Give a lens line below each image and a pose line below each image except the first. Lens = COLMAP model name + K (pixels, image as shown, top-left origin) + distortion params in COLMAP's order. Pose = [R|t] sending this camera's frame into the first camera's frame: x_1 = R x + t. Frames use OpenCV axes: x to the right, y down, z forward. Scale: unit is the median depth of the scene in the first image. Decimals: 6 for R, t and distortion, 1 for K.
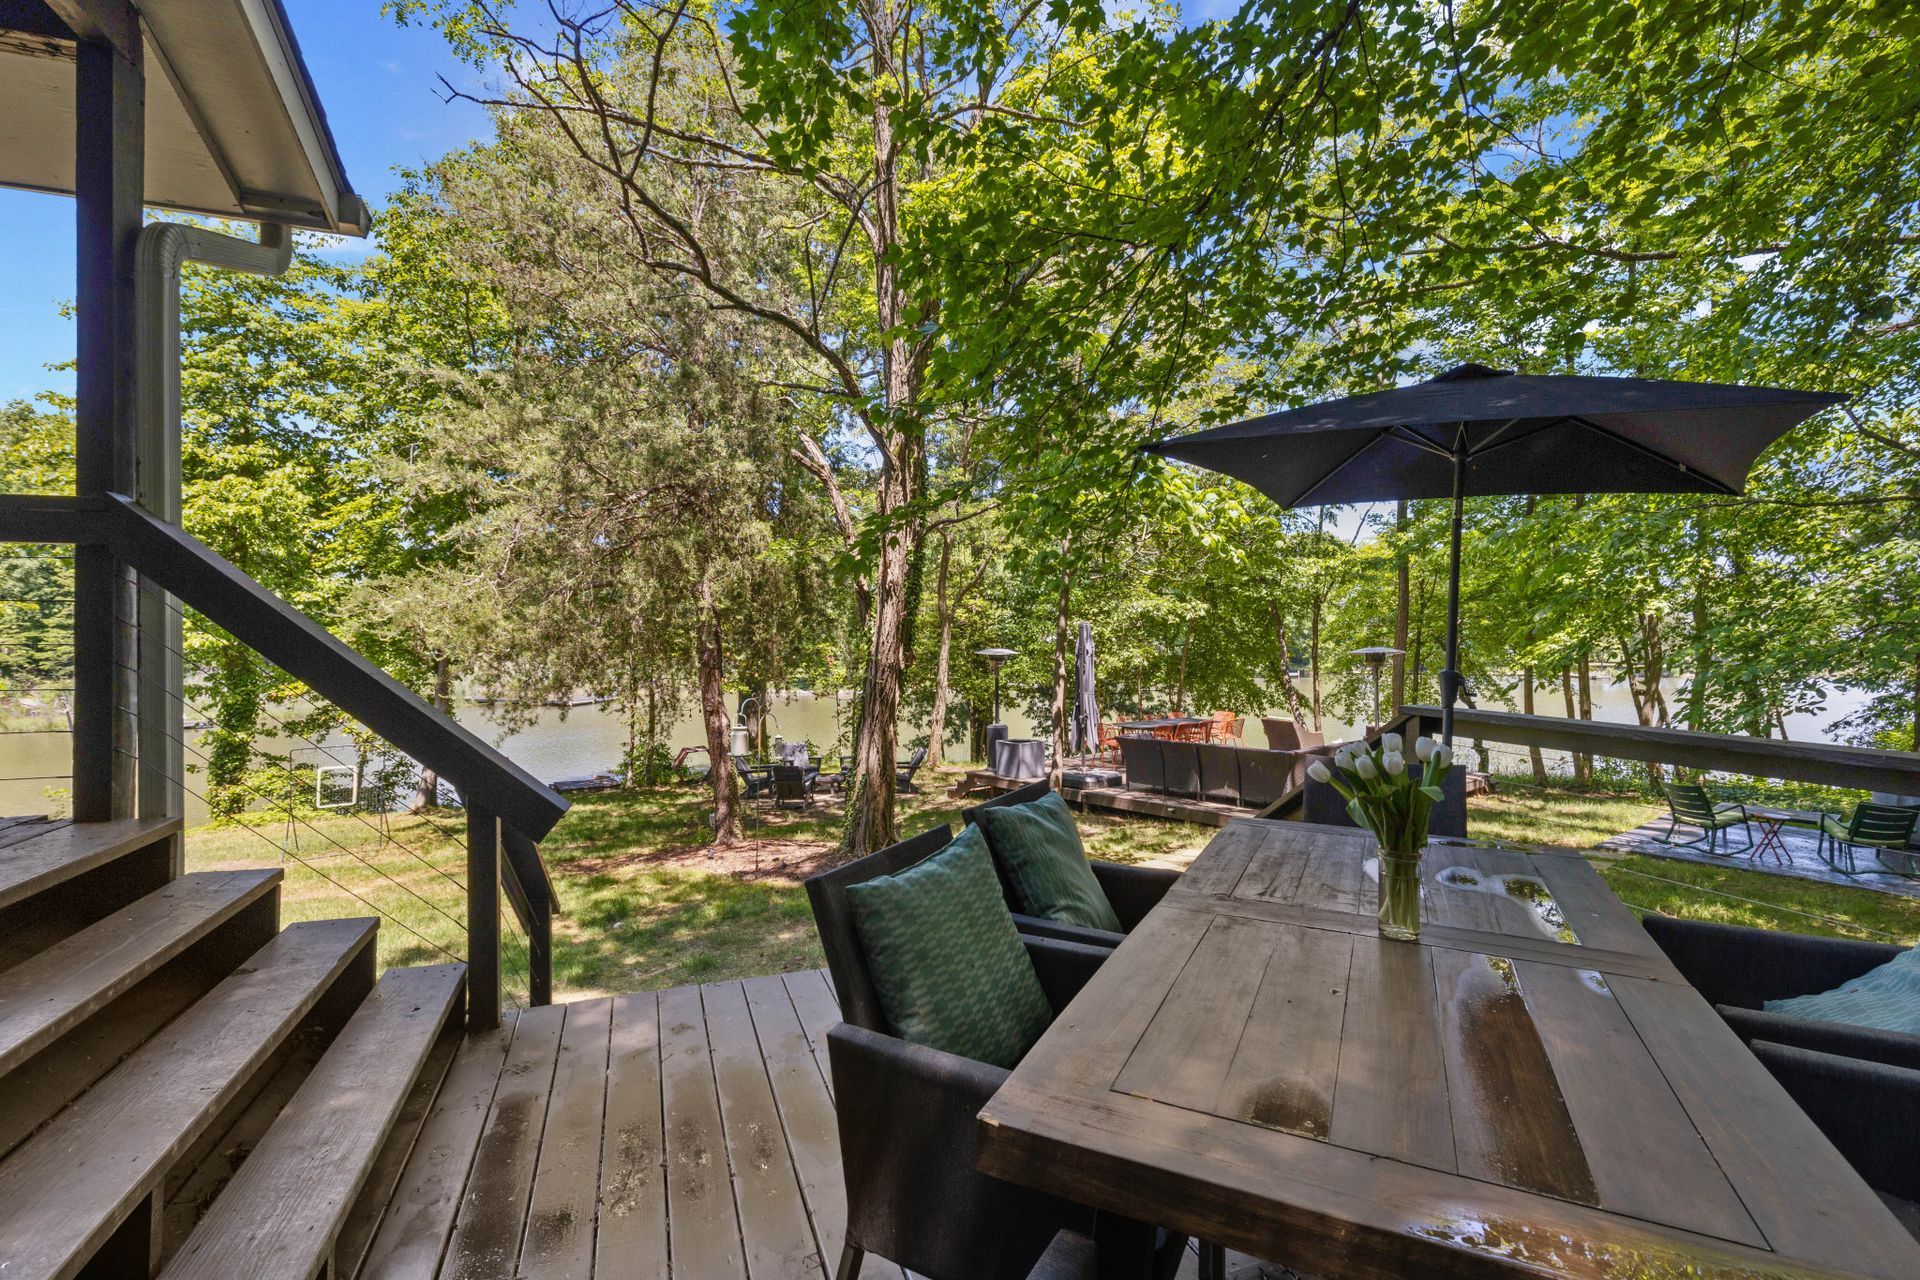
lens RADIAL K [[894.7, 0, 968.8], [0, 894.7, 646.4], [0, 0, 1]] dist [0.004275, 0.000328]
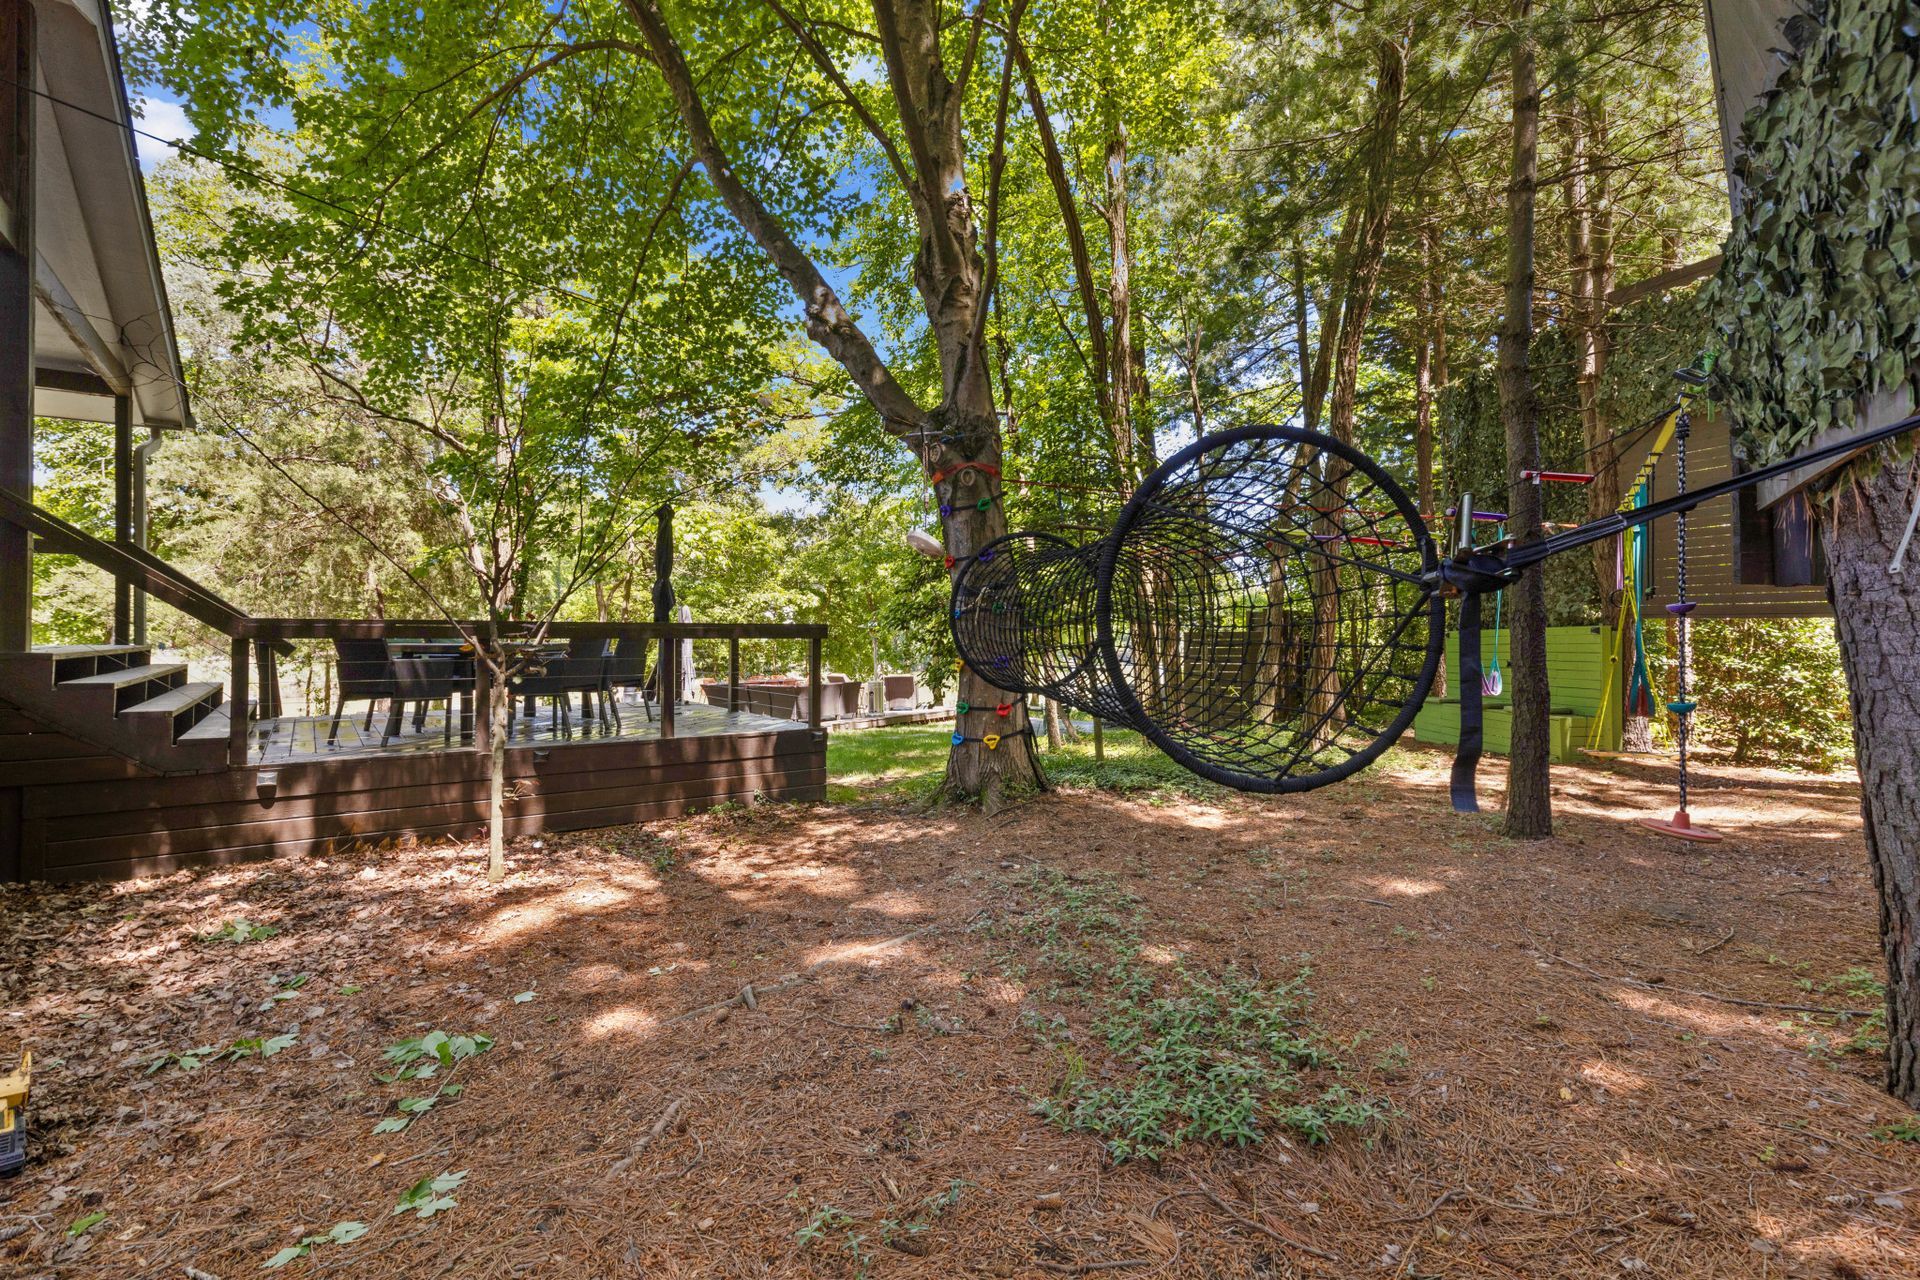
lens RADIAL K [[894.7, 0, 968.8], [0, 894.7, 646.4], [0, 0, 1]] dist [0.004275, 0.000328]
pose [[0.960273, -0.007162, 0.278972, 0.237985], [0.006974, 0.999974, 0.001666, 0.053275], [-0.278977, 0.000346, 0.960298, -0.687975]]
